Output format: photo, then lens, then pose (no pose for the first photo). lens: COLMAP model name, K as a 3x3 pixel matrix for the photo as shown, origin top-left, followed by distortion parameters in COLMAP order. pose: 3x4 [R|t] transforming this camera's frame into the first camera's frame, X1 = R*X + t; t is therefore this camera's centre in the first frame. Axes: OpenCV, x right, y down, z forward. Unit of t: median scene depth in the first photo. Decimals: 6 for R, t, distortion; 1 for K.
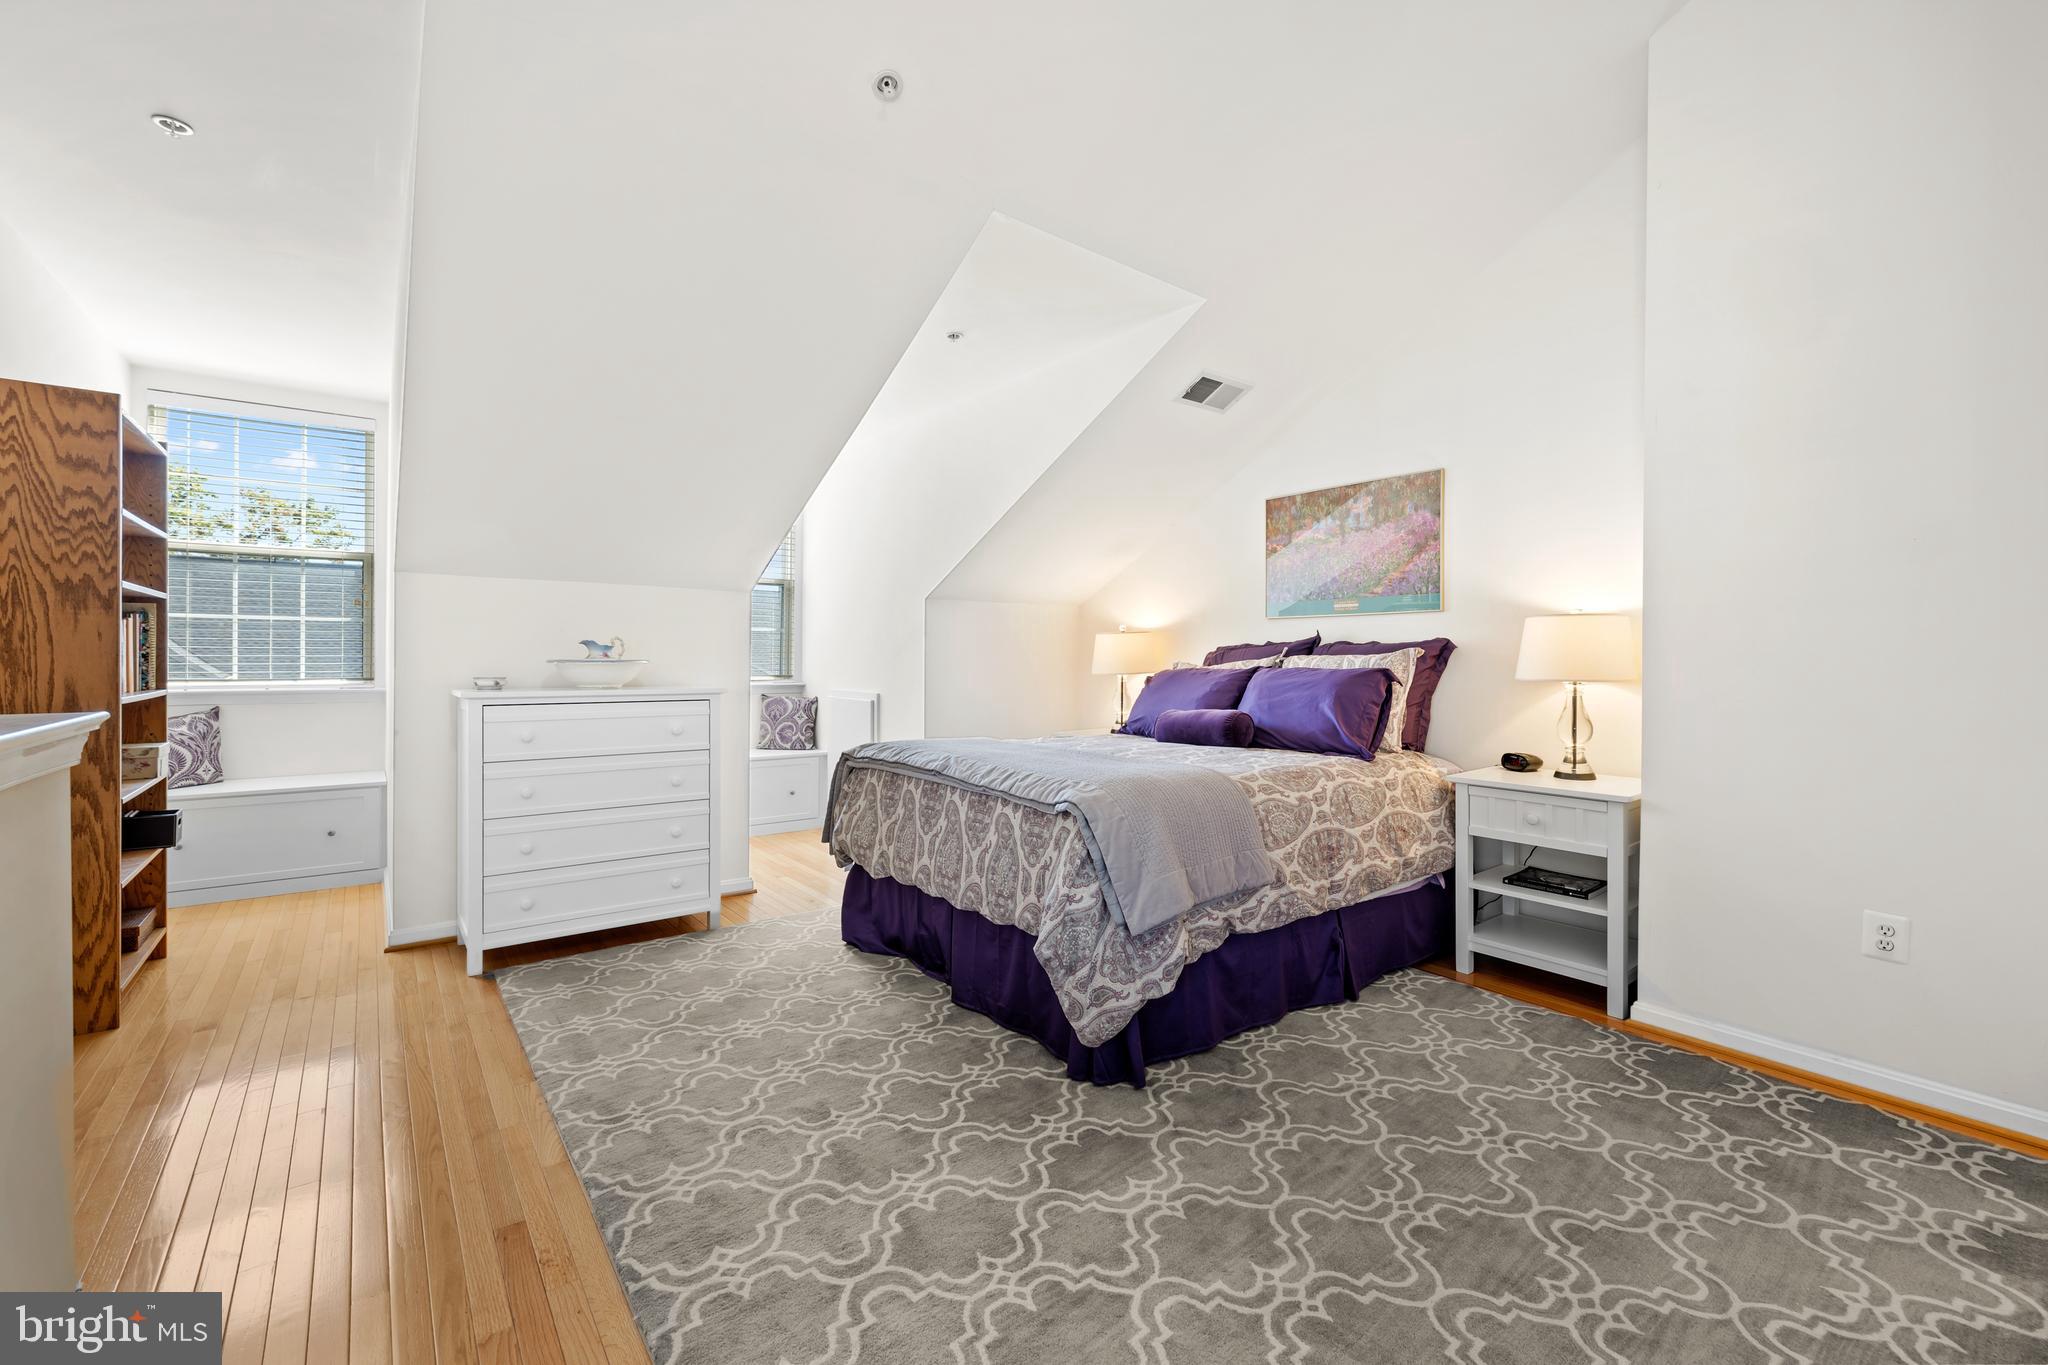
lens RADIAL K [[856.5, 0, 1008.6], [0, 856.5, 660.8], [0, 0, 1]] dist [-0.000467, 0.000318]
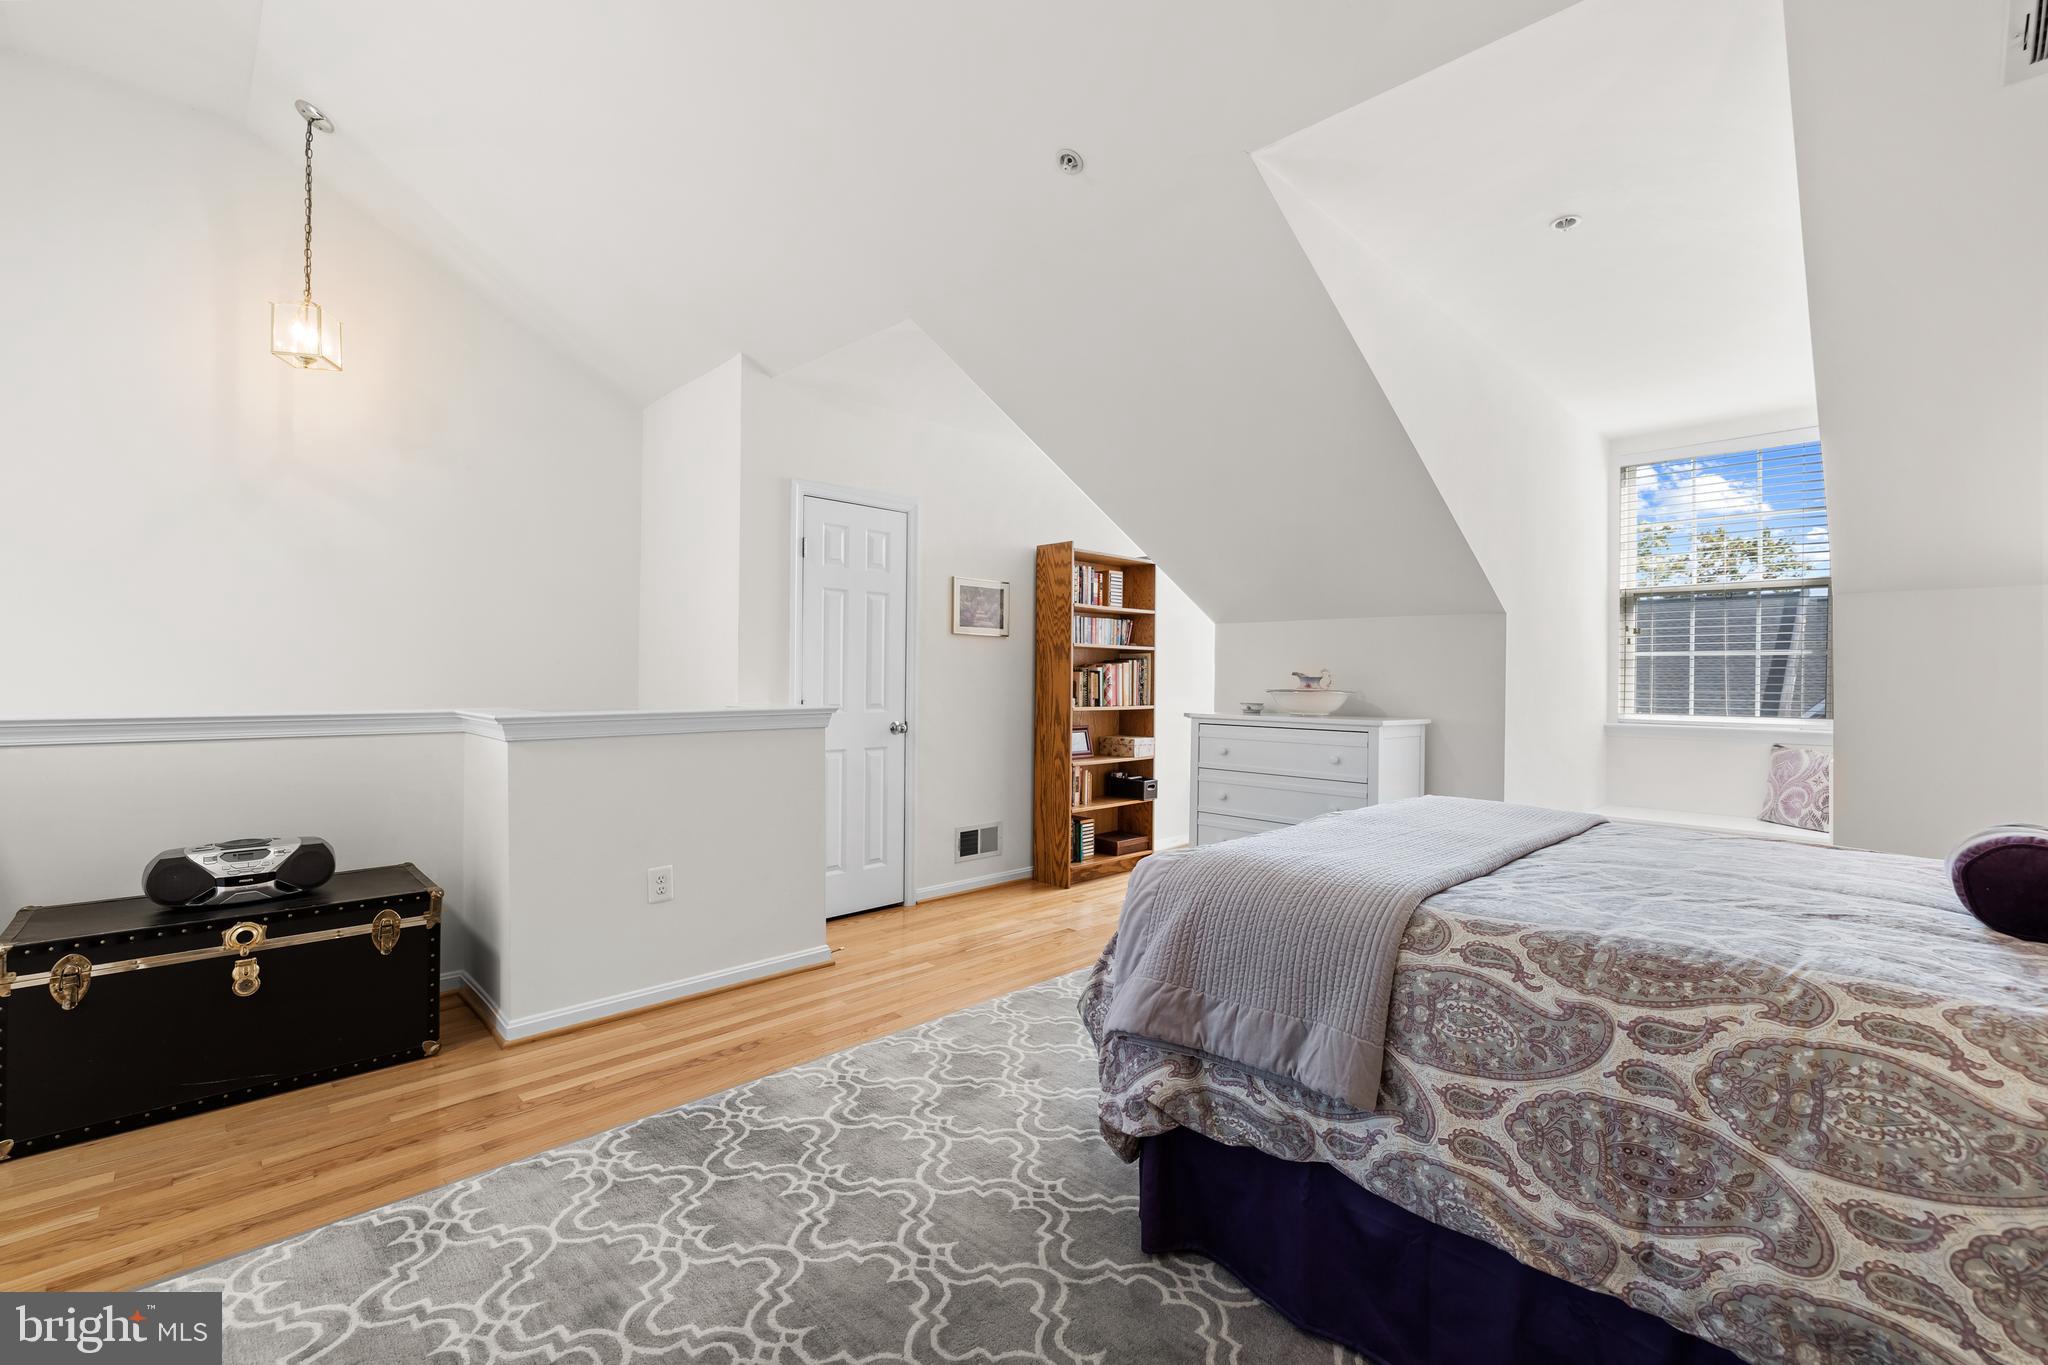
lens RADIAL K [[856.5, 0, 1010.9], [0, 856.5, 689.3], [0, 0, 1]] dist [-0.000467, 0.000318]
pose [[0.126725, 0.006541, -0.991916, 0.713818], [-0.014273, 0.999887, 0.004770, -0.001712], [0.991835, 0.013553, 0.126804, 0.625089]]
